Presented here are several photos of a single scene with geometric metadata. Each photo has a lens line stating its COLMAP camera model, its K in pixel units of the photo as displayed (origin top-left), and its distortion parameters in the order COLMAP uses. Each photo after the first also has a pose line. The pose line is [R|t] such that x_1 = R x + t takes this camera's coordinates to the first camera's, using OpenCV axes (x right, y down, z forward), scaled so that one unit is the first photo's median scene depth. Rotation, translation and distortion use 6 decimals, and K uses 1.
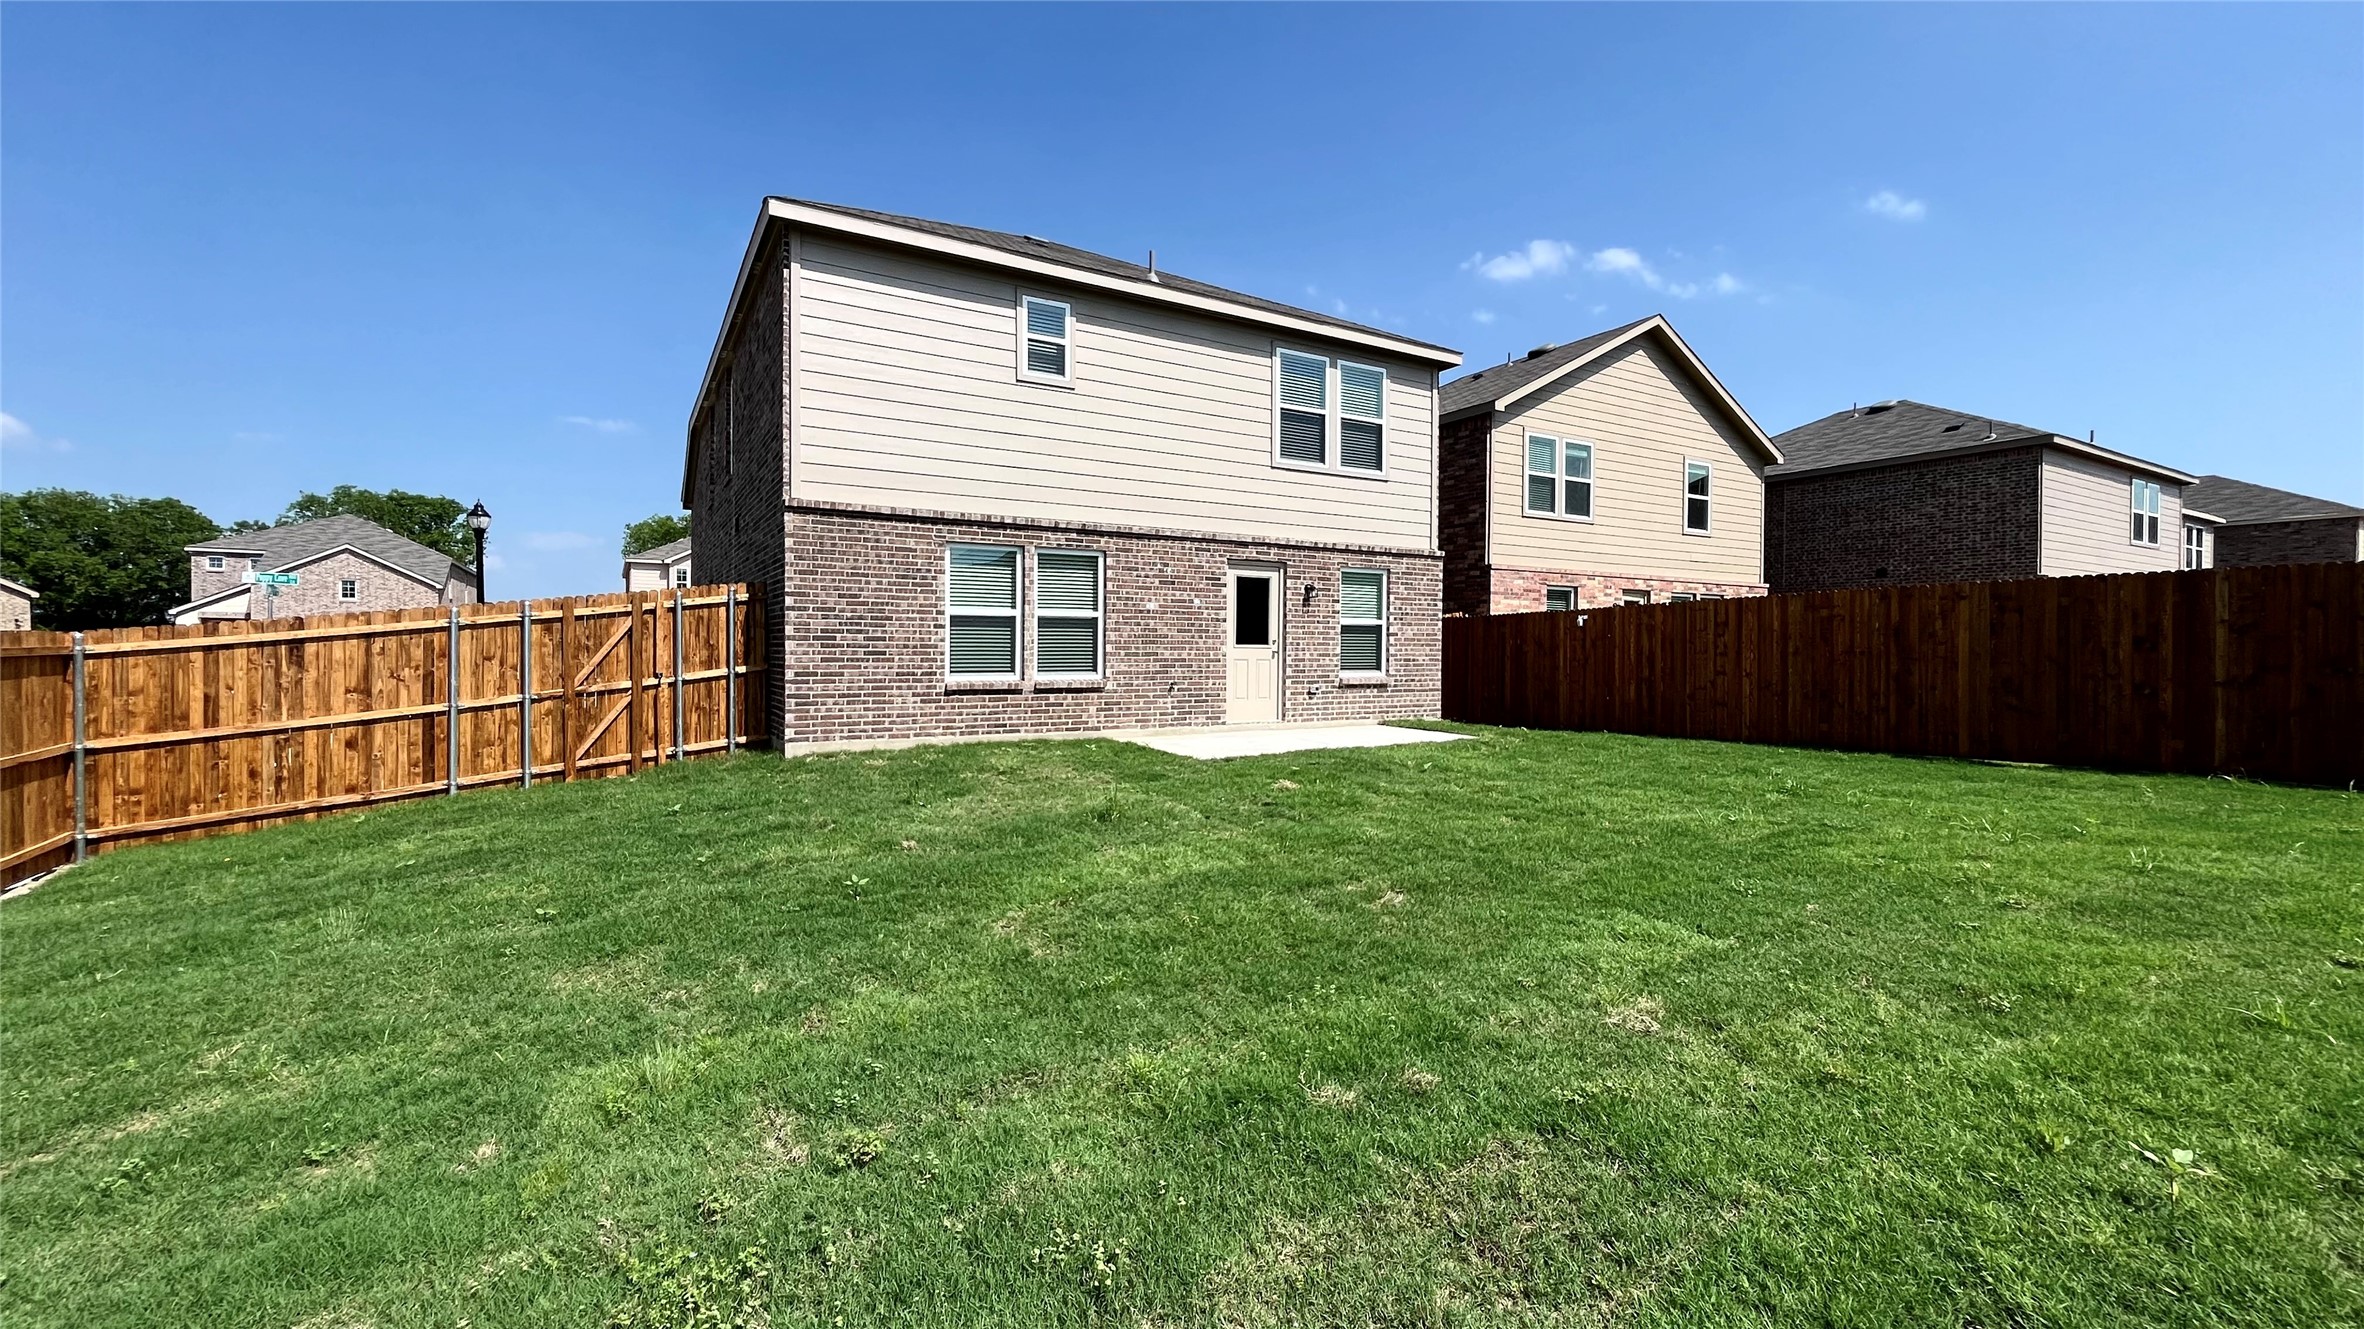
lens RADIAL K [[1000.6, 0, 1152.2], [0, 1000.6, 671.8], [0, 0, 1]] dist [-0.000030, -0.000035]
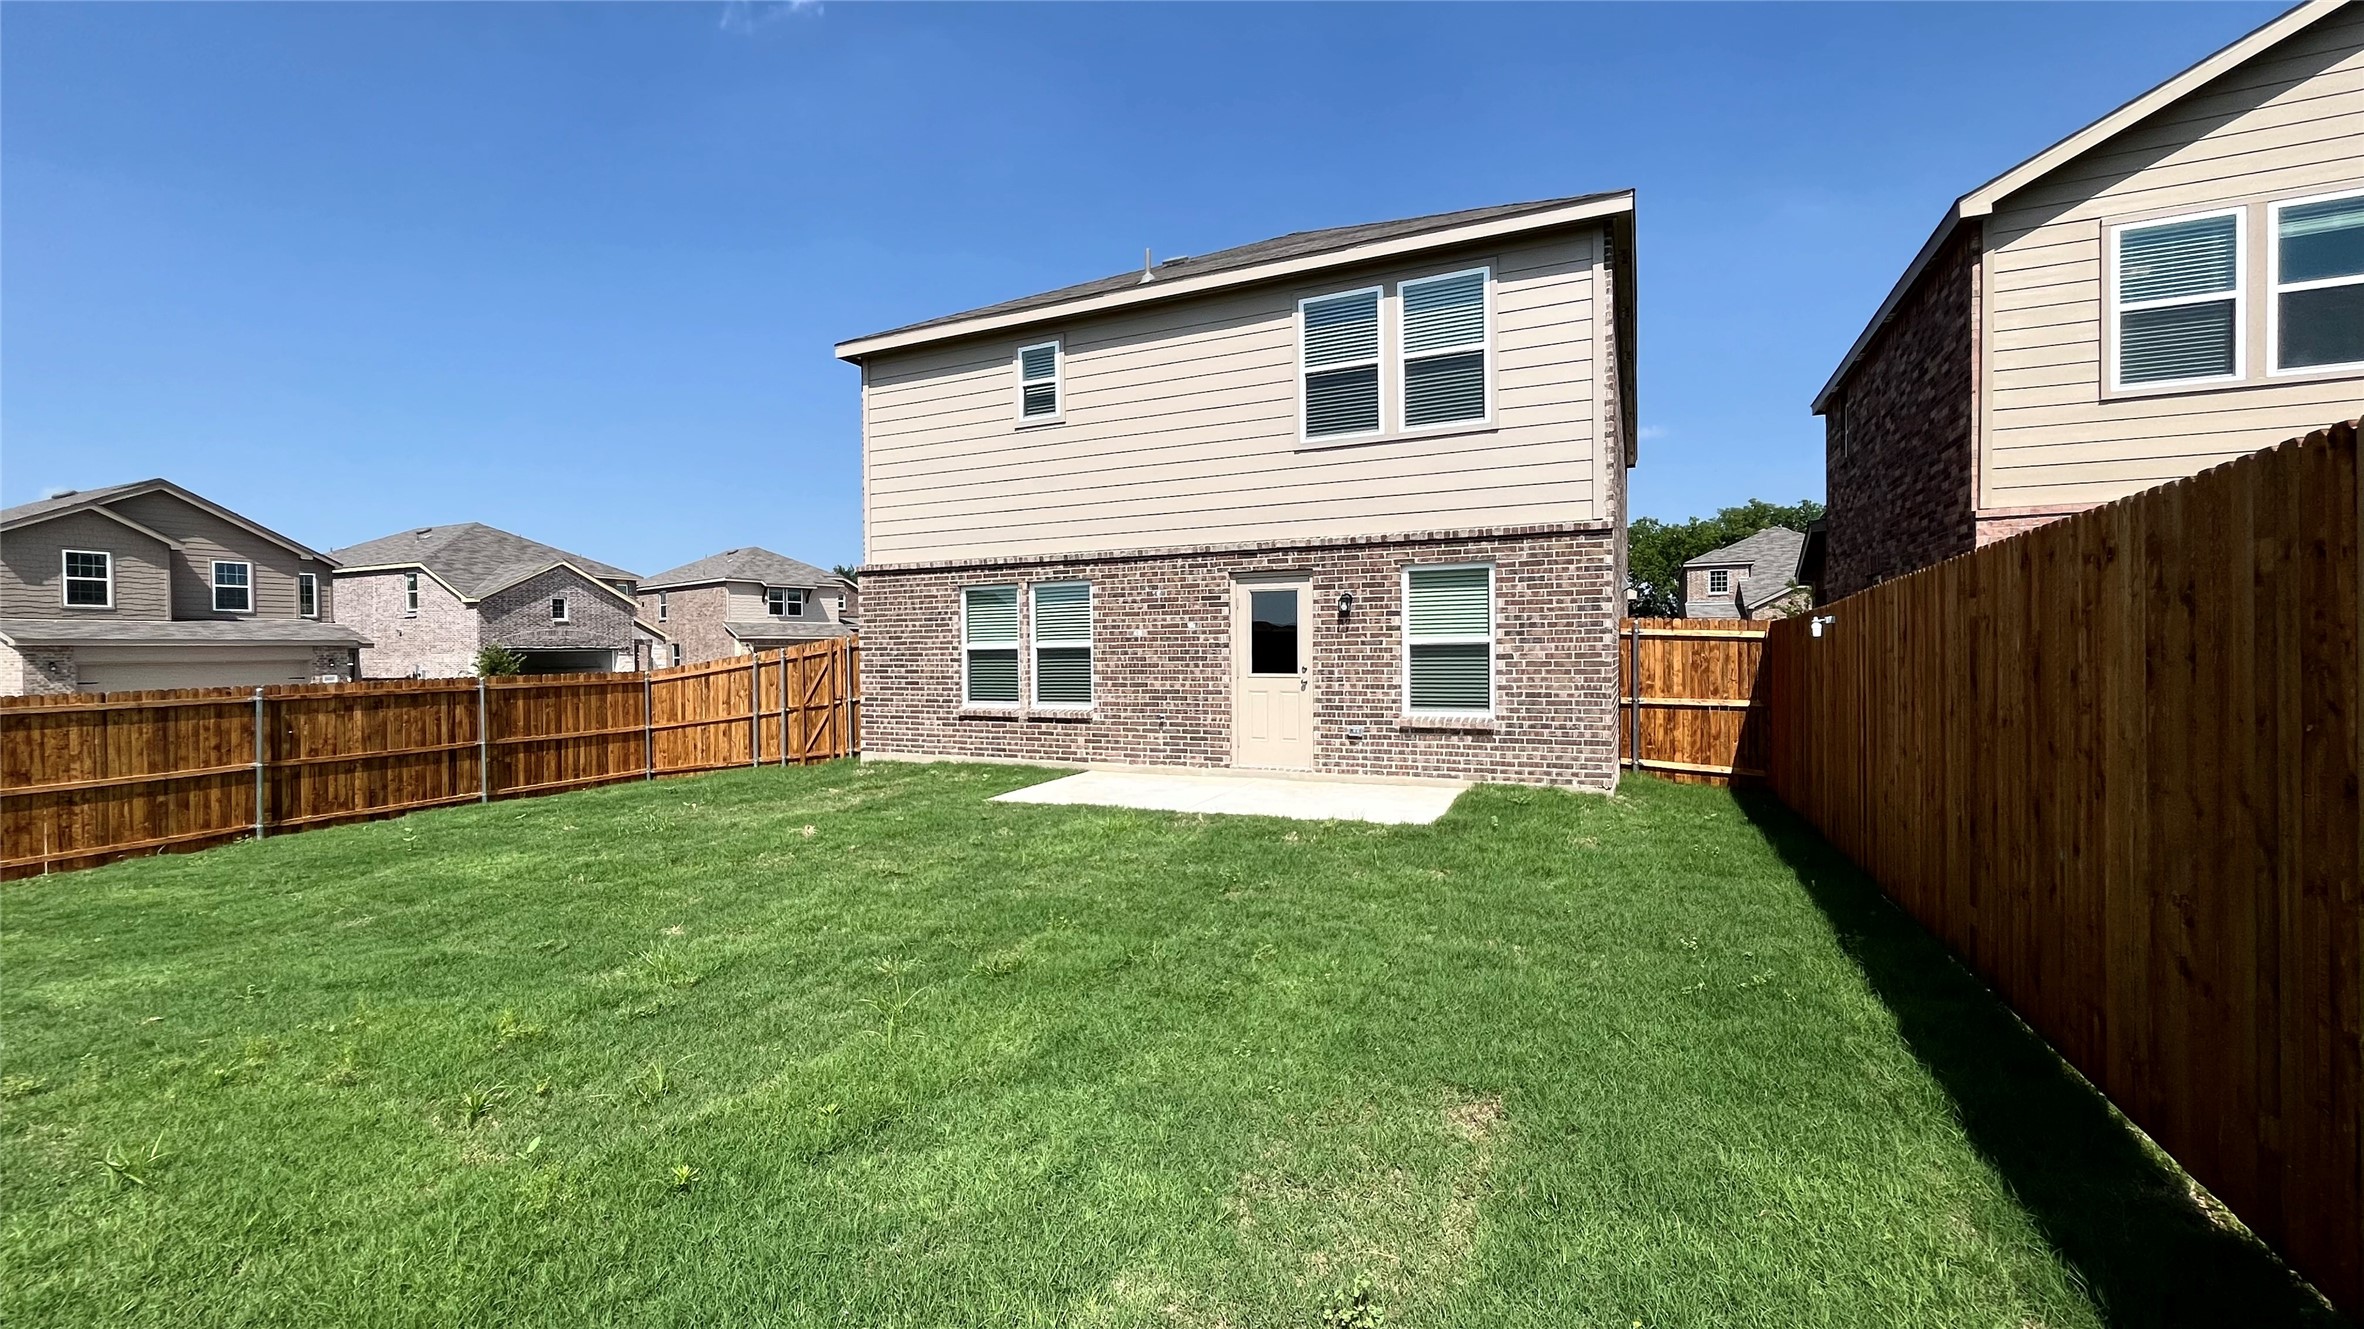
lens RADIAL K [[950.4, 0, 1182.0], [0, 950.4, 664.5], [0, 0, 1]] dist [-0.001156, -0.000092]
pose [[0.558255, 0.002797, -0.829664, 0.762960], [-0.001114, 0.999996, 0.002622, -0.039419], [0.829668, -0.000540, 0.558256, 0.546050]]
